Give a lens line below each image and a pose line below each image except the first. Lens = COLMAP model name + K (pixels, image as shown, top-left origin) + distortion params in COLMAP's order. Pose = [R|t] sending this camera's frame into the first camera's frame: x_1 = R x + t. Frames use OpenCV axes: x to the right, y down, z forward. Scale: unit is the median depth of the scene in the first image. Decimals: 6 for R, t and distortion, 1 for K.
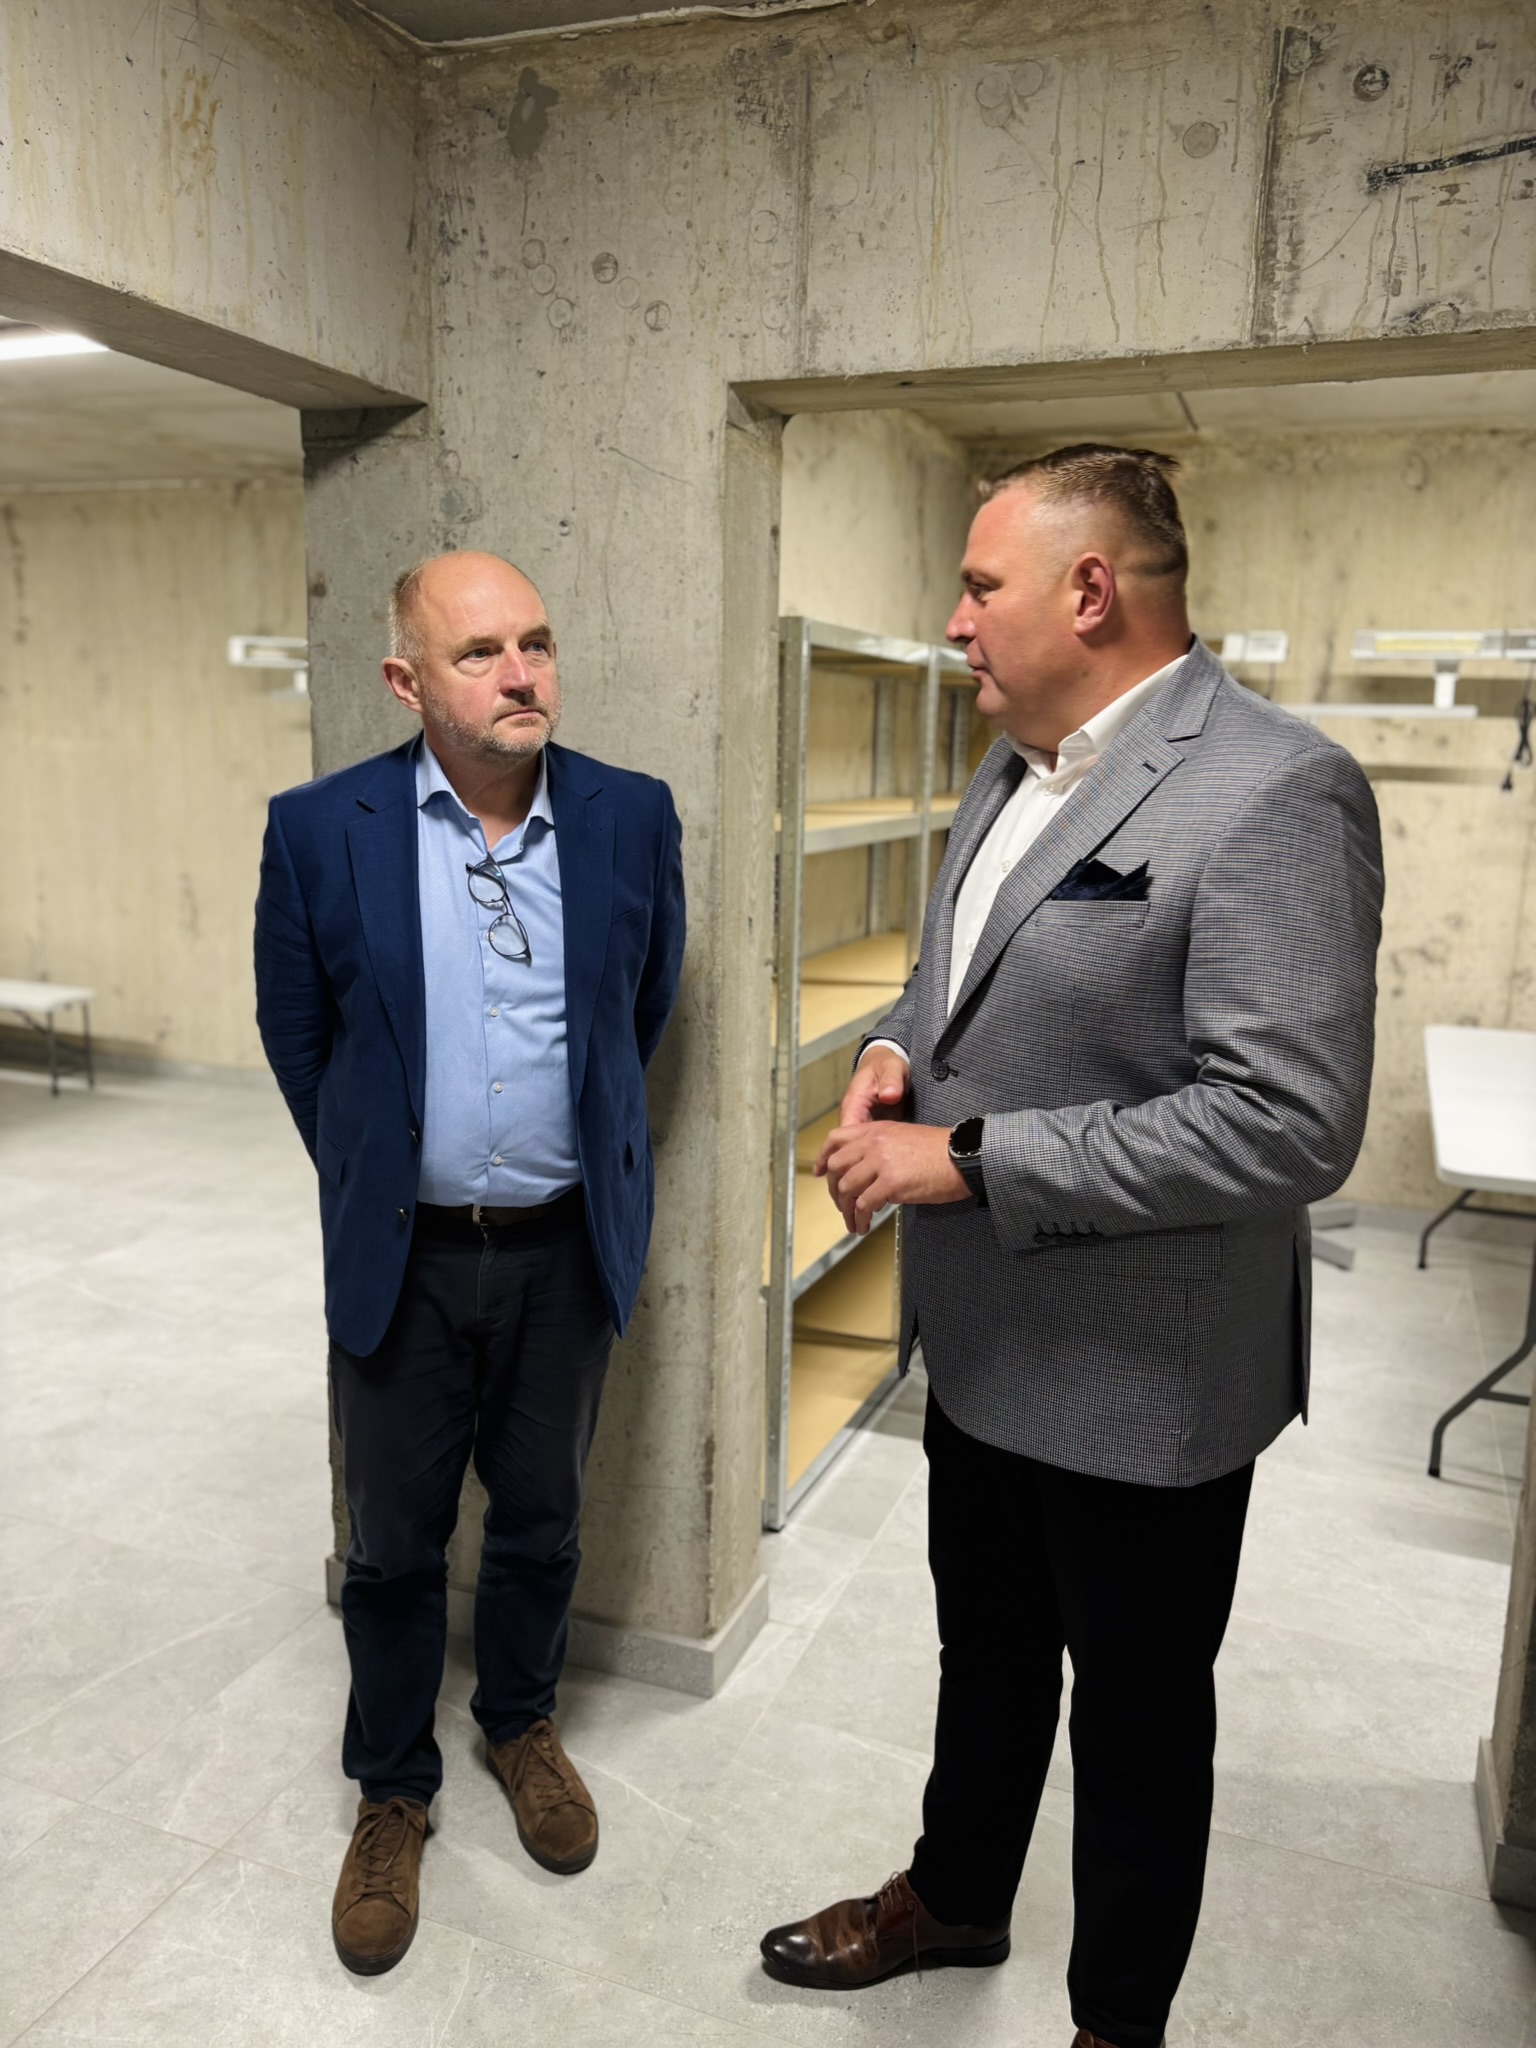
lens RADIAL K [[1605.3, 0, 756.6], [0, 1605.3, 1032.9], [0, 0, 1]] dist [0.029771, -0.029830]
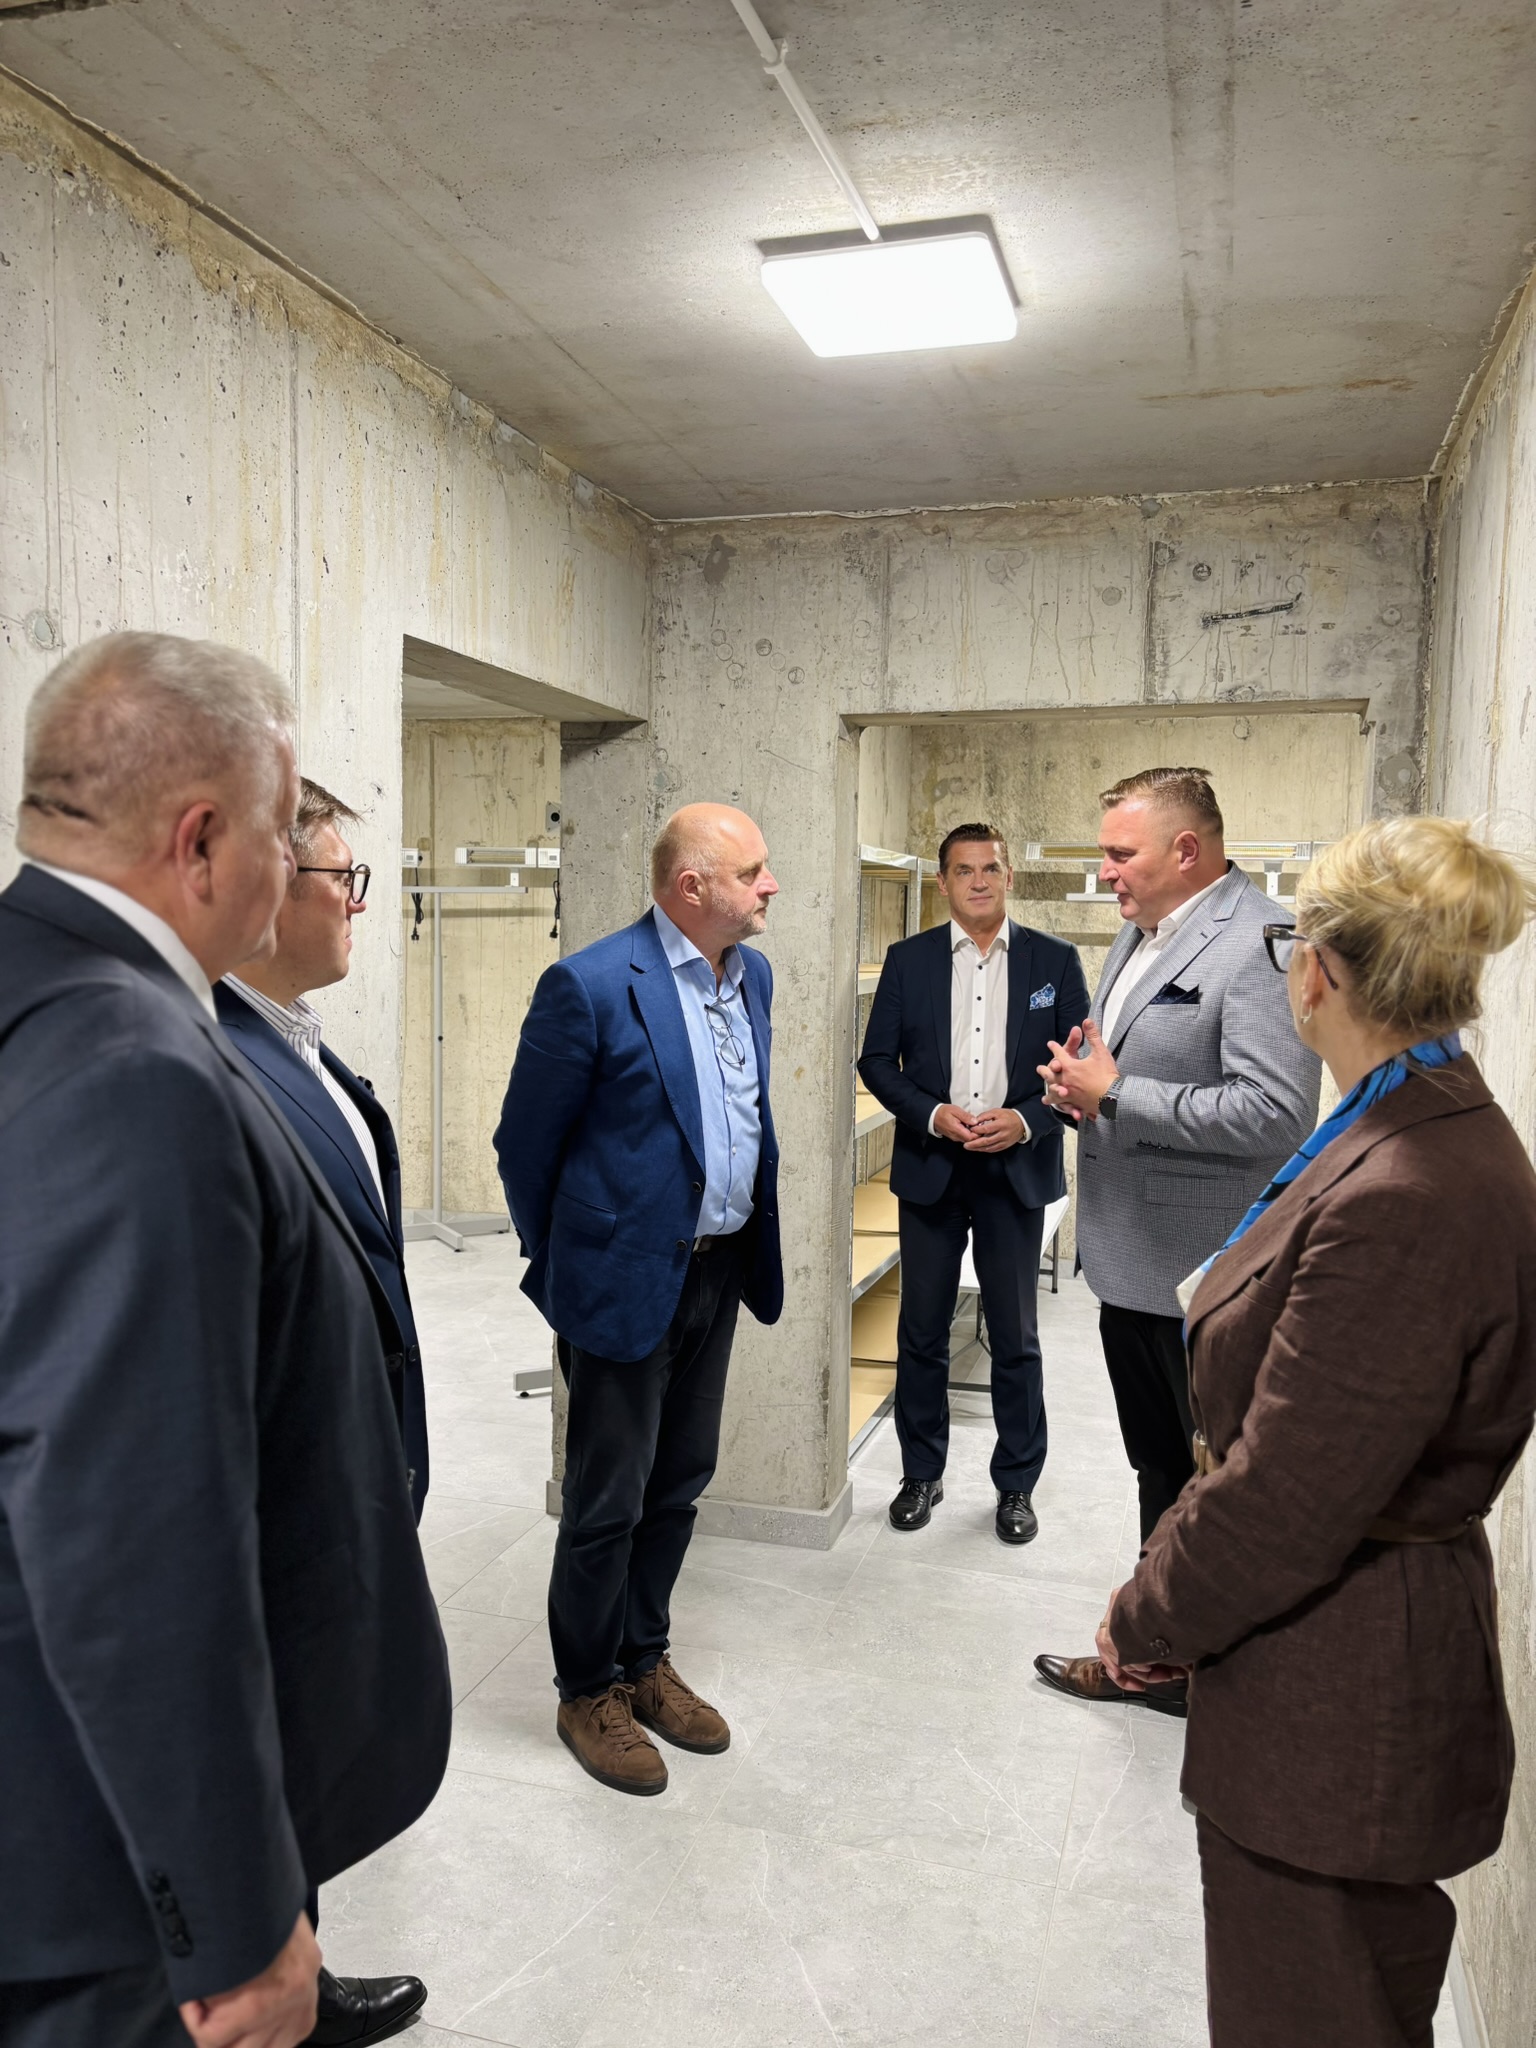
lens RADIAL K [[1605.3, 0, 756.6], [0, 1605.3, 1032.9], [0, 0, 1]] dist [0.029771, -0.029830]
pose [[0.996913, -0.012494, 0.077514, -0.248134], [0.021048, 0.993649, -0.110535, 0.118733], [-0.075641, 0.111826, 0.990845, -0.652805]]
